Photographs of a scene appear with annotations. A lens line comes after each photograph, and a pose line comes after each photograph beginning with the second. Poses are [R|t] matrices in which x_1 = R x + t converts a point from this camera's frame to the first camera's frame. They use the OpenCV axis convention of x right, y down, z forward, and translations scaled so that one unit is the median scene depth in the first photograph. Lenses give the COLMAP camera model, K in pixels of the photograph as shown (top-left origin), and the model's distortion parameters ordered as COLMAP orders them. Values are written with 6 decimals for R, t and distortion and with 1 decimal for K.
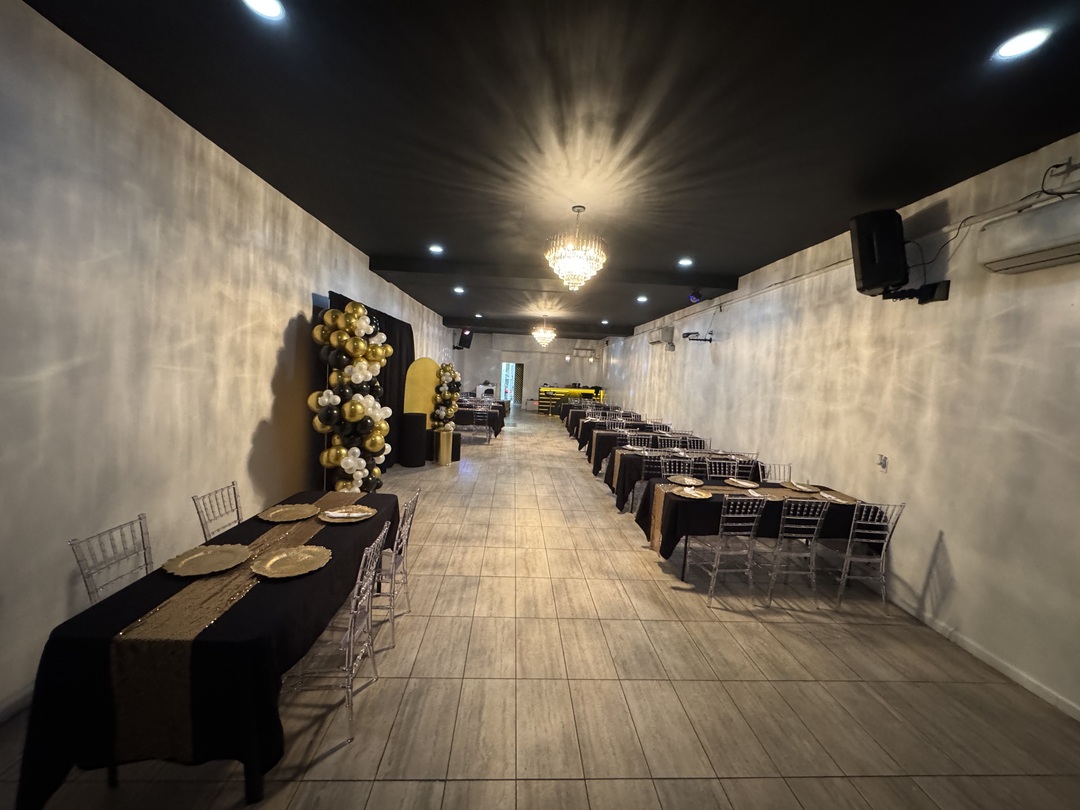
lens RADIAL K [[433.9, 0, 542.6], [0, 433.9, 403.3], [0, 0, 1]] dist [-0.001206, 0.000056]
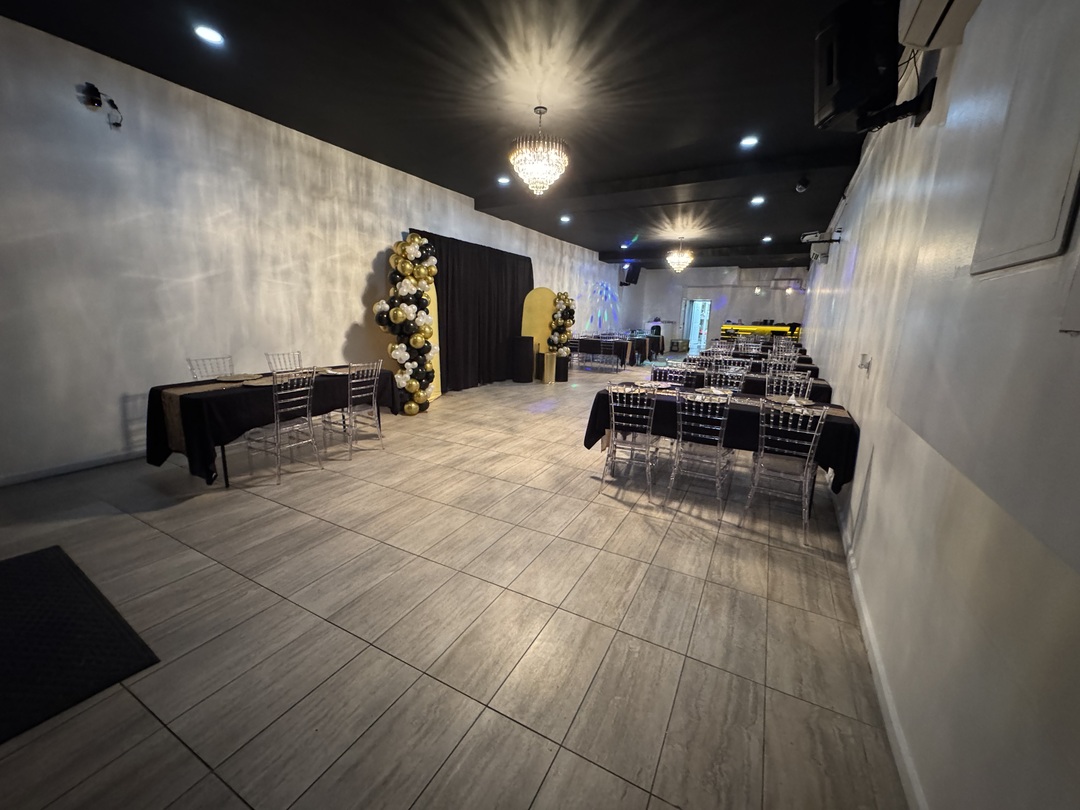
lens RADIAL K [[433.9, 0, 534.8], [0, 433.9, 401.1], [0, 0, 1]] dist [-0.001206, 0.000056]
pose [[0.850944, 0.079140, -0.519260, 0.776149], [-0.022505, 0.993170, 0.114488, 0.141085], [0.524774, -0.085736, 0.846913, 0.067512]]
